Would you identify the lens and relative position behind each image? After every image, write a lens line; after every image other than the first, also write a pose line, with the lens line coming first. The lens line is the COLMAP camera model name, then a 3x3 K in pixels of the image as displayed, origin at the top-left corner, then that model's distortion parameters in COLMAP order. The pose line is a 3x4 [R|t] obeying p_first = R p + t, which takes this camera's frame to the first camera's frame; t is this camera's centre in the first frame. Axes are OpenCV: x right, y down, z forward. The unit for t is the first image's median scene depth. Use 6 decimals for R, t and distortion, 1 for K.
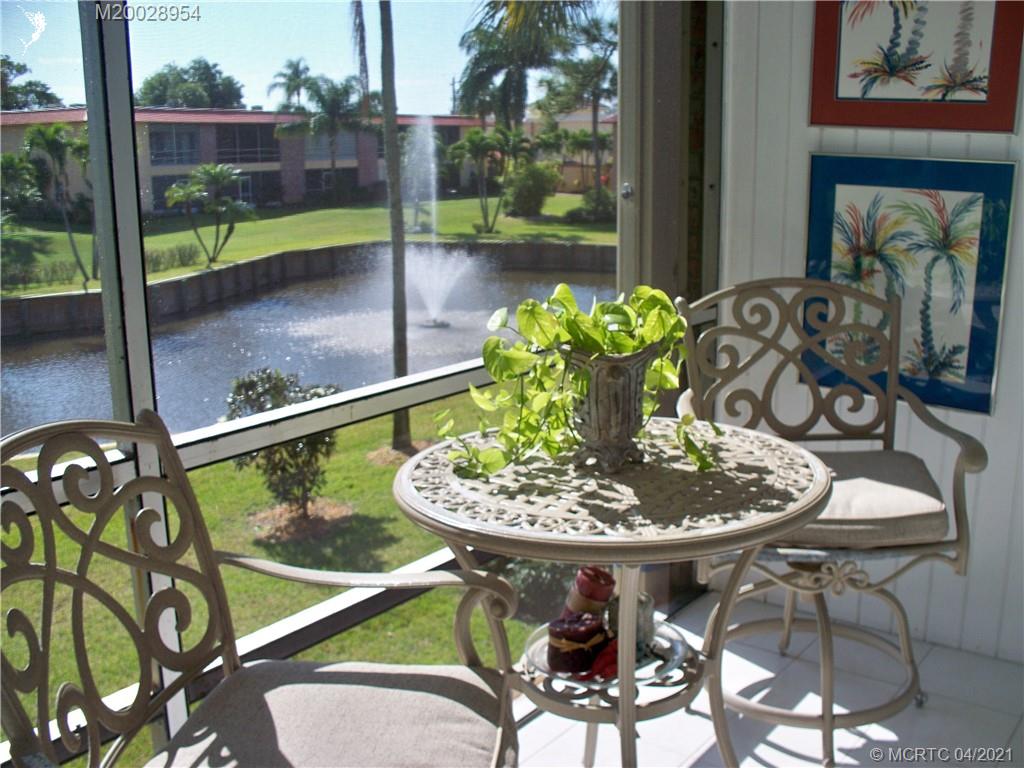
lens RADIAL K [[1047.8, 0, 534.8], [0, 1047.8, 385.5], [0, 0, 1]] dist [-0.184435, 0.235819]
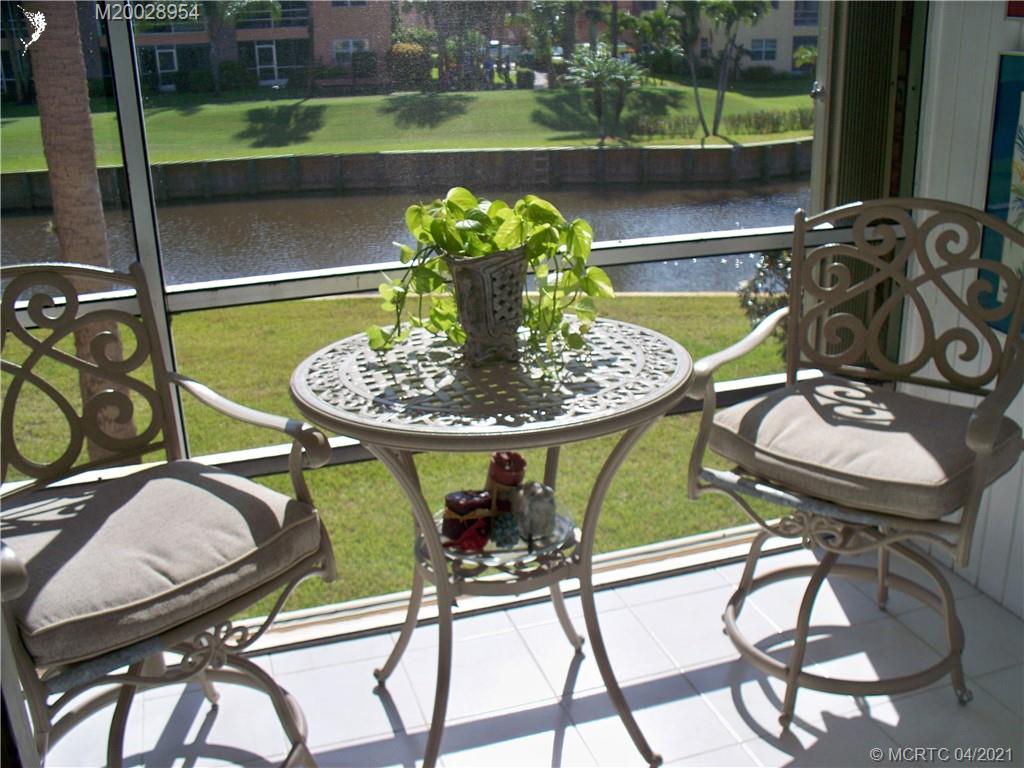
lens RADIAL K [[1047.8, 0, 534.8], [0, 1047.8, 385.5], [0, 0, 1]] dist [-0.184435, 0.235819]
pose [[0.834028, 0.178478, -0.522056, 0.691543], [-0.110601, 0.981109, 0.158722, -0.075570], [0.540522, -0.074639, 0.838012, 0.122455]]
